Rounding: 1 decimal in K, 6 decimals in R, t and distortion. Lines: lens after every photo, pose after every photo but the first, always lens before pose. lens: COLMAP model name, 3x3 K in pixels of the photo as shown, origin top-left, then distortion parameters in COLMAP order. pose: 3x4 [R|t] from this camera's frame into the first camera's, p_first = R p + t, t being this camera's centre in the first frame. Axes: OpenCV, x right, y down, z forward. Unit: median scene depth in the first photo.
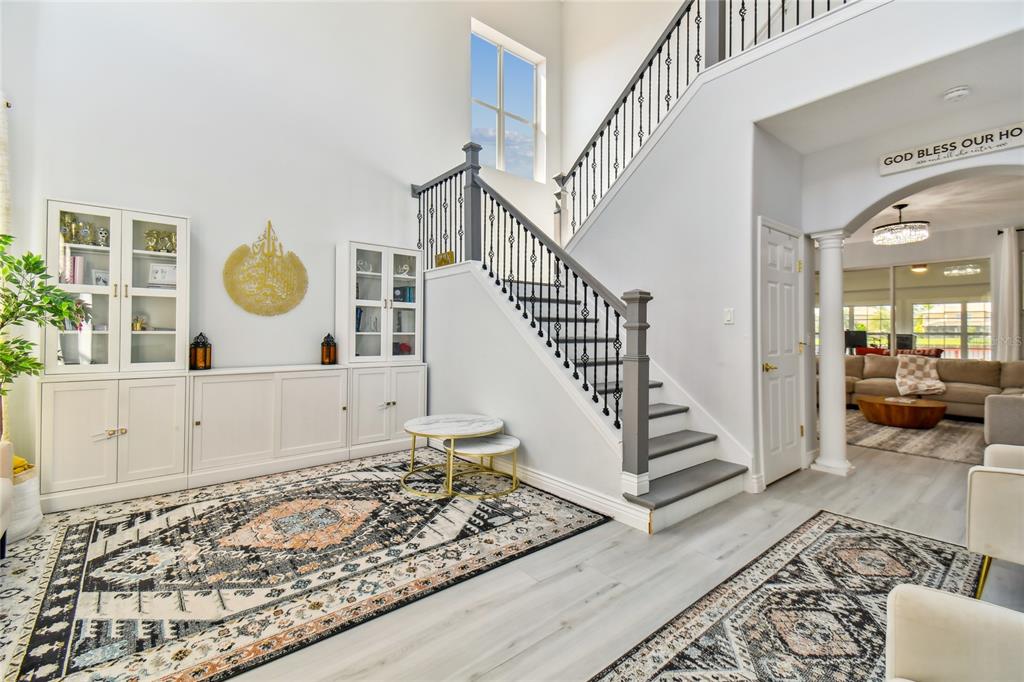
lens RADIAL K [[447.4, 0, 514.0], [0, 447.4, 330.4], [0, 0, 1]] dist [0.047378, -0.027006]
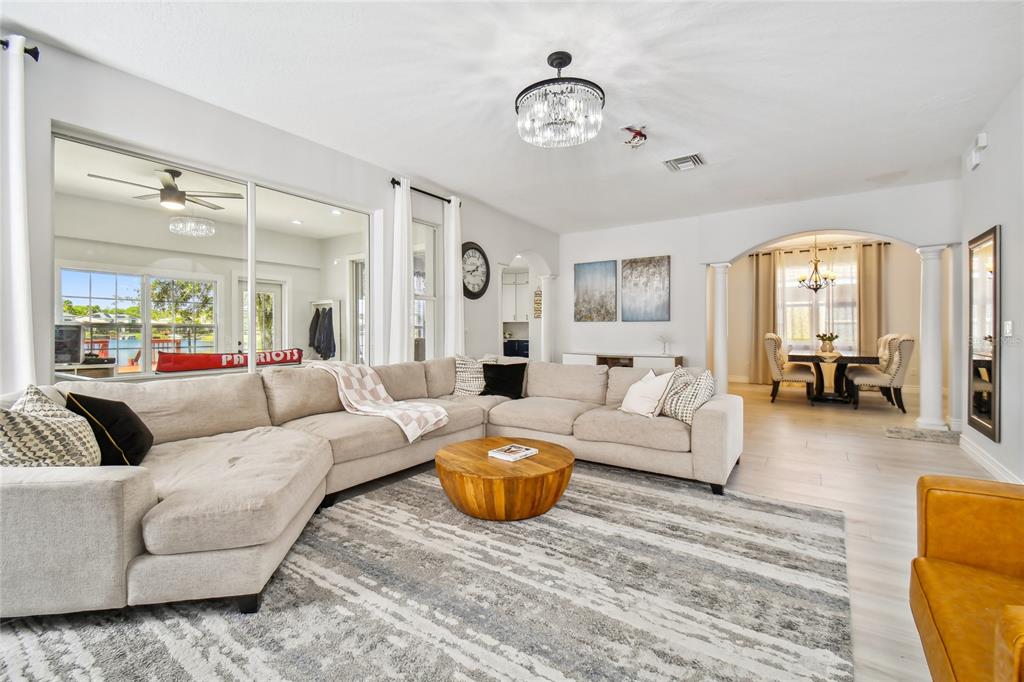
lens RADIAL K [[445.6, 0, 512.2], [0, 445.6, 334.9], [0, 0, 1]] dist [0.046789, -0.025954]
pose [[-0.282323, -0.010696, 0.959260, 0.772906], [-0.006469, 0.999936, 0.009245, 0.039557], [-0.959297, -0.003595, -0.282375, 2.345633]]
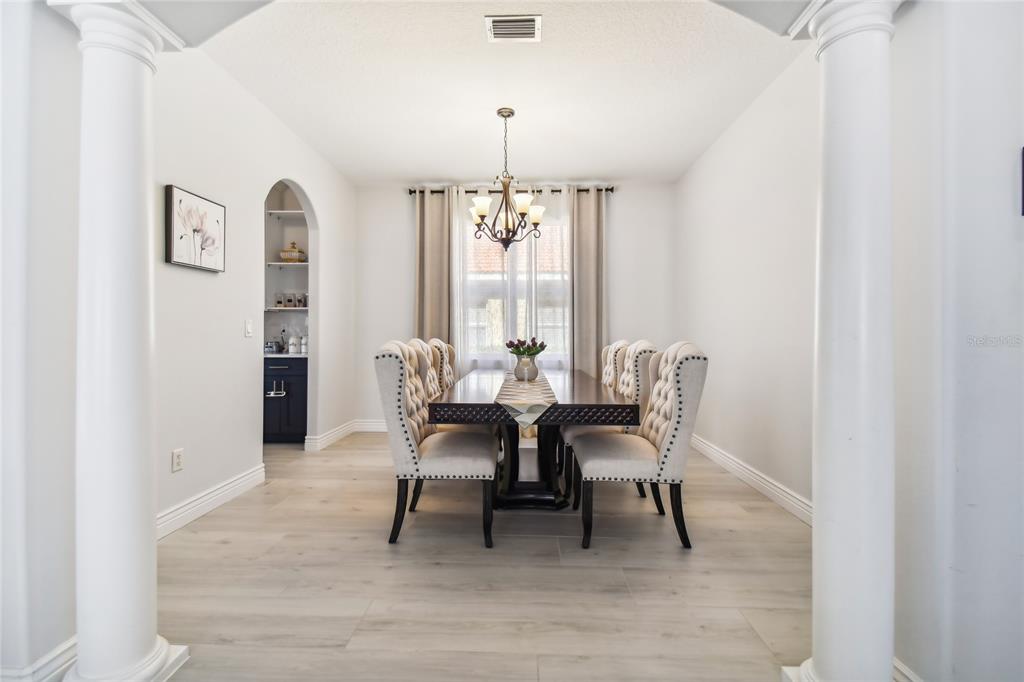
lens RADIAL K [[448.4, 0, 512.7], [0, 448.4, 335.3], [0, 0, 1]] dist [0.048403, -0.027561]
pose [[-0.748380, 0.002794, 0.663265, 2.000325], [-0.009694, 0.999838, -0.015149, 0.052002], [-0.663200, -0.017767, -0.748231, 0.784138]]
